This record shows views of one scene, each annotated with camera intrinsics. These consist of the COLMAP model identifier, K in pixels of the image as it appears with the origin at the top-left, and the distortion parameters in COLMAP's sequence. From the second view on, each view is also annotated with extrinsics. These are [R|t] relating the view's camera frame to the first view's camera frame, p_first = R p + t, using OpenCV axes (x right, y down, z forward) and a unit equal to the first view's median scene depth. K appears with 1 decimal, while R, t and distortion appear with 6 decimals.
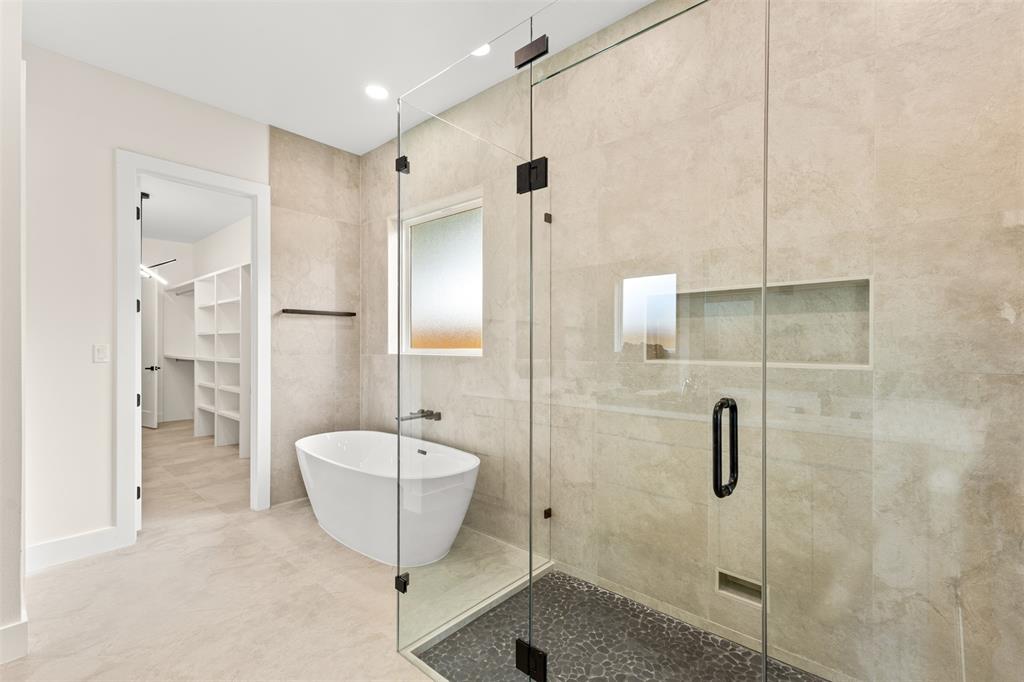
lens RADIAL K [[445.6, 0, 505.6], [0, 445.6, 343.0], [0, 0, 1]] dist [0.011374, 0.000083]
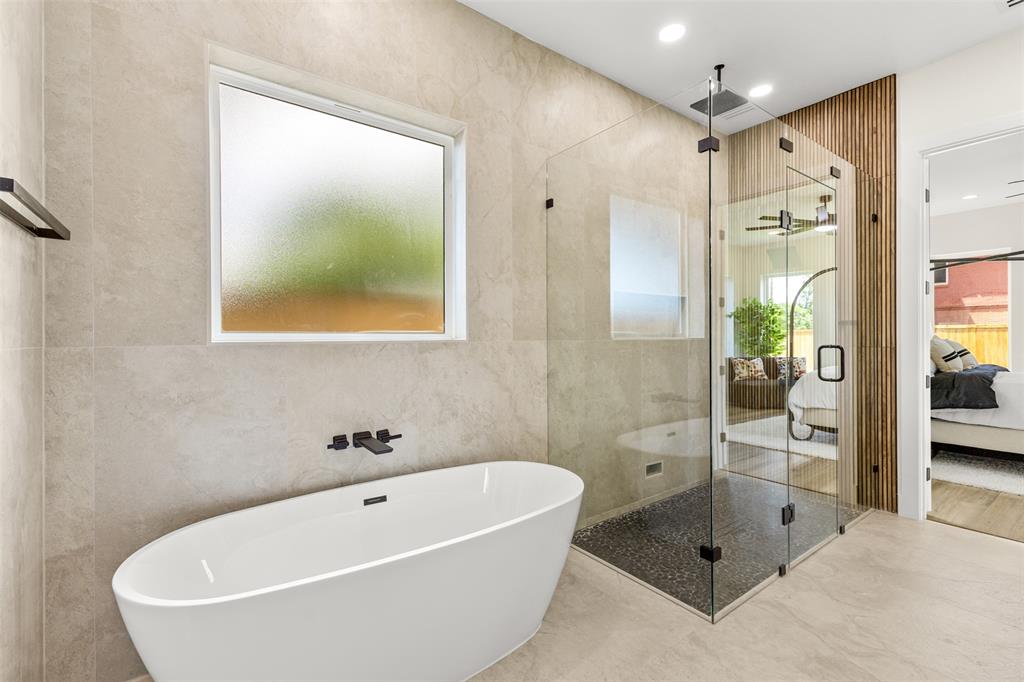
lens RADIAL K [[445.6, 0, 505.6], [0, 445.6, 343.0], [0, 0, 1]] dist [0.011374, 0.000083]
pose [[0.215453, -0.006211, 0.976495, -0.958114], [0.009734, 0.999944, 0.004213, 0.038445], [-0.976466, 0.008598, 0.215501, 0.898684]]
